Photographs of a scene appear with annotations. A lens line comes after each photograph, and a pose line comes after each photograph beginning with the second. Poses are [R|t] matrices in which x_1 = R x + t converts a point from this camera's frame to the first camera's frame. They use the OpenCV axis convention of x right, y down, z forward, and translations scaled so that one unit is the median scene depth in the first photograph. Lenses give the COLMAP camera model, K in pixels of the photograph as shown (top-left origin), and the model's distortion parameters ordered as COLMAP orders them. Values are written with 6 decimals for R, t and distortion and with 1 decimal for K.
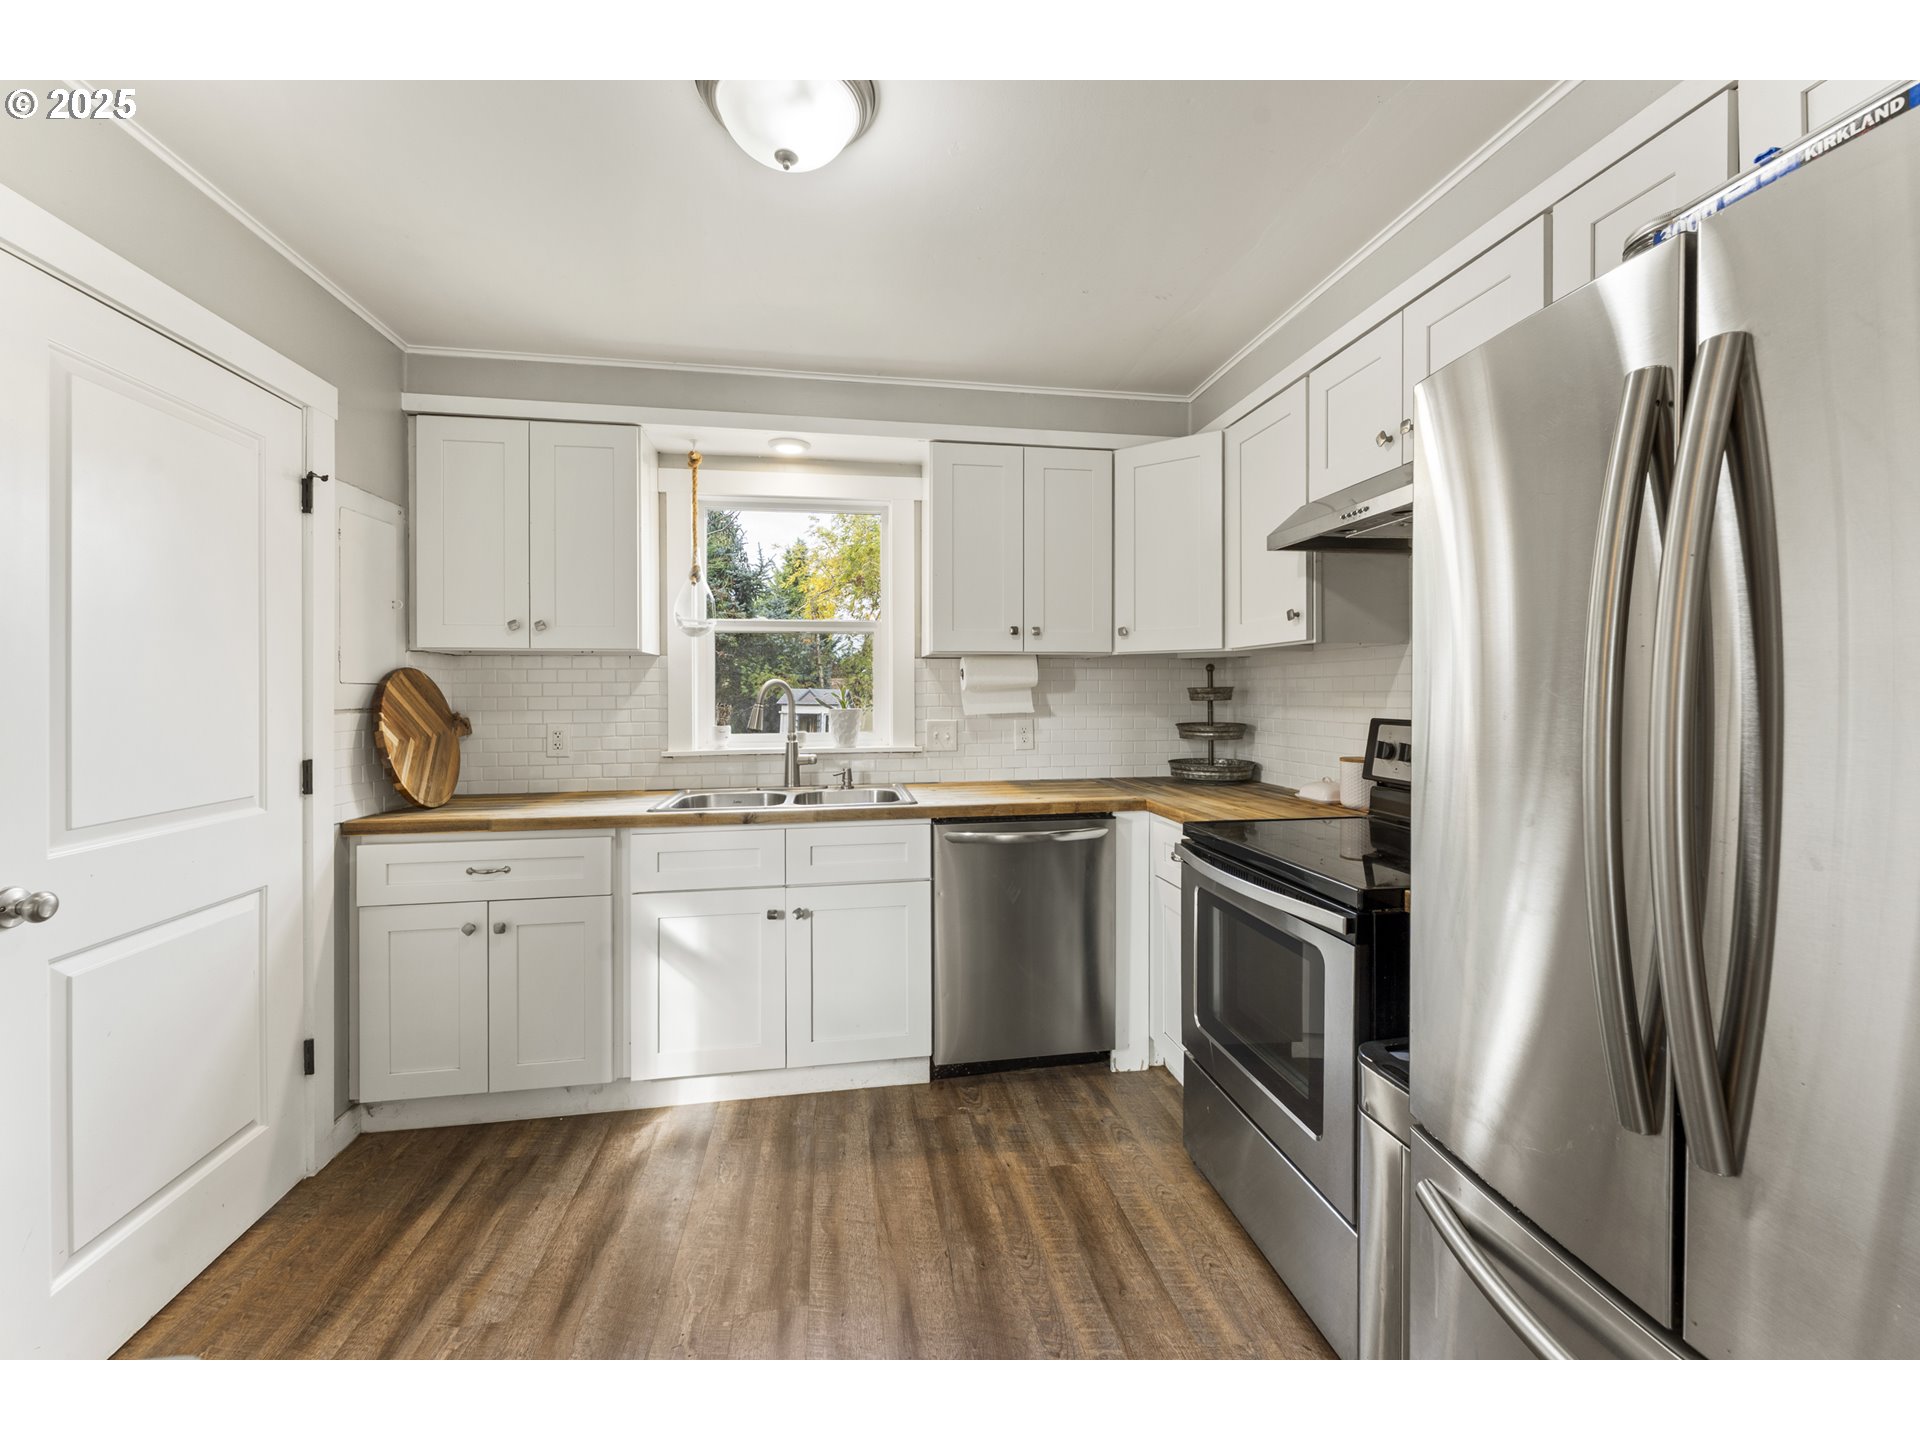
lens RADIAL K [[771.7, 0, 960.1], [0, 771.7, 701.0], [0, 0, 1]] dist [0.003803, 0.000134]
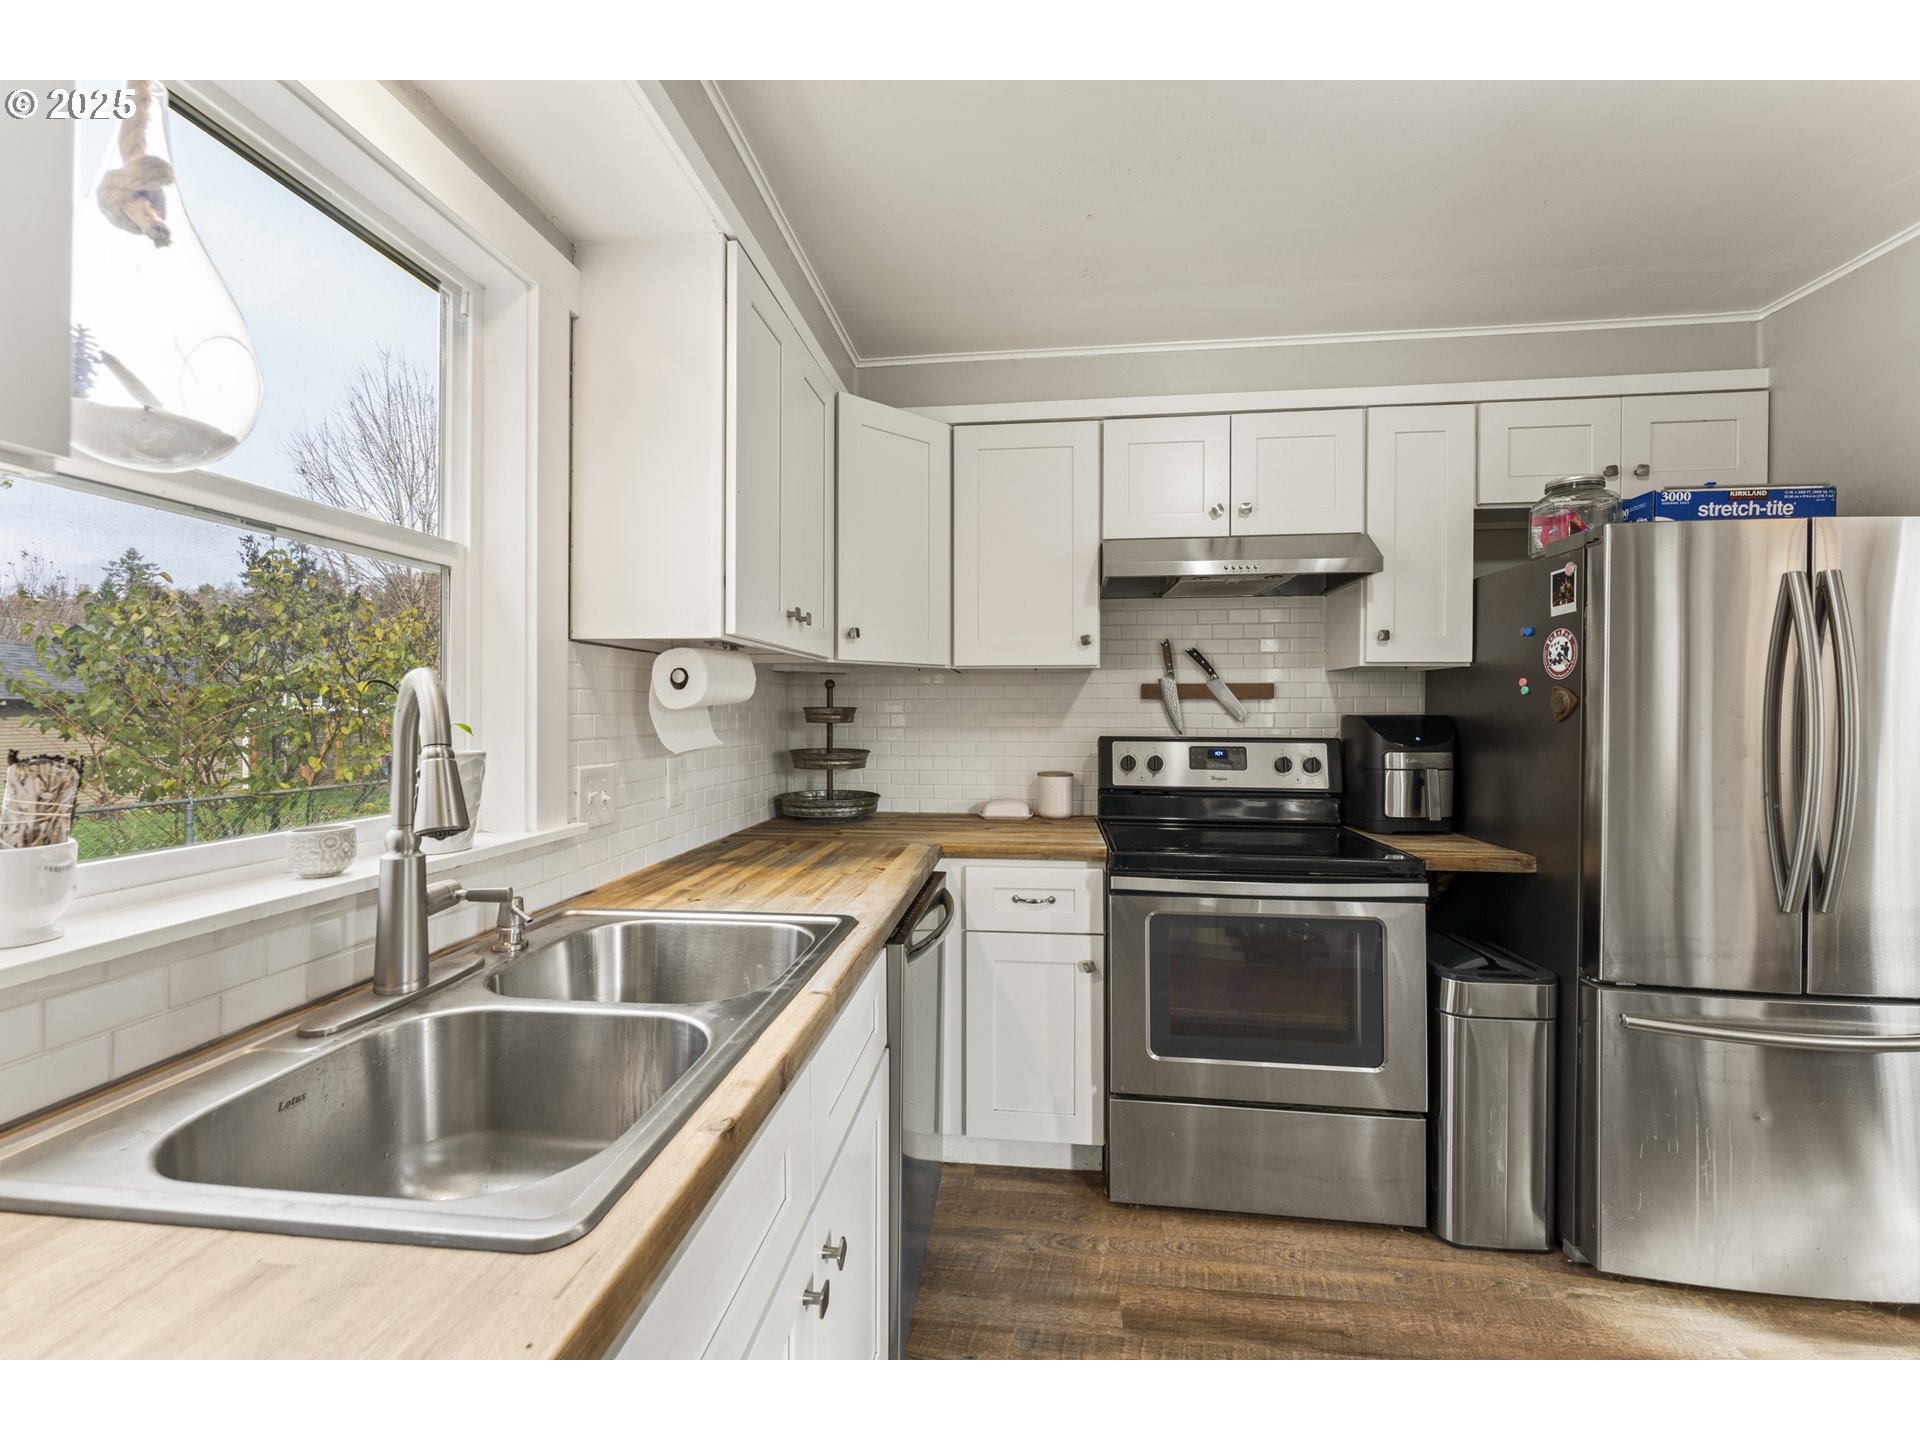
lens RADIAL K [[771.7, 0, 954.8], [0, 771.7, 718.6], [0, 0, 1]] dist [0.003803, 0.000134]
pose [[0.271651, -0.003732, 0.962389, -0.567573], [0.006248, 0.999978, 0.002114, -0.007771], [-0.962376, 0.005439, 0.271668, 0.801683]]
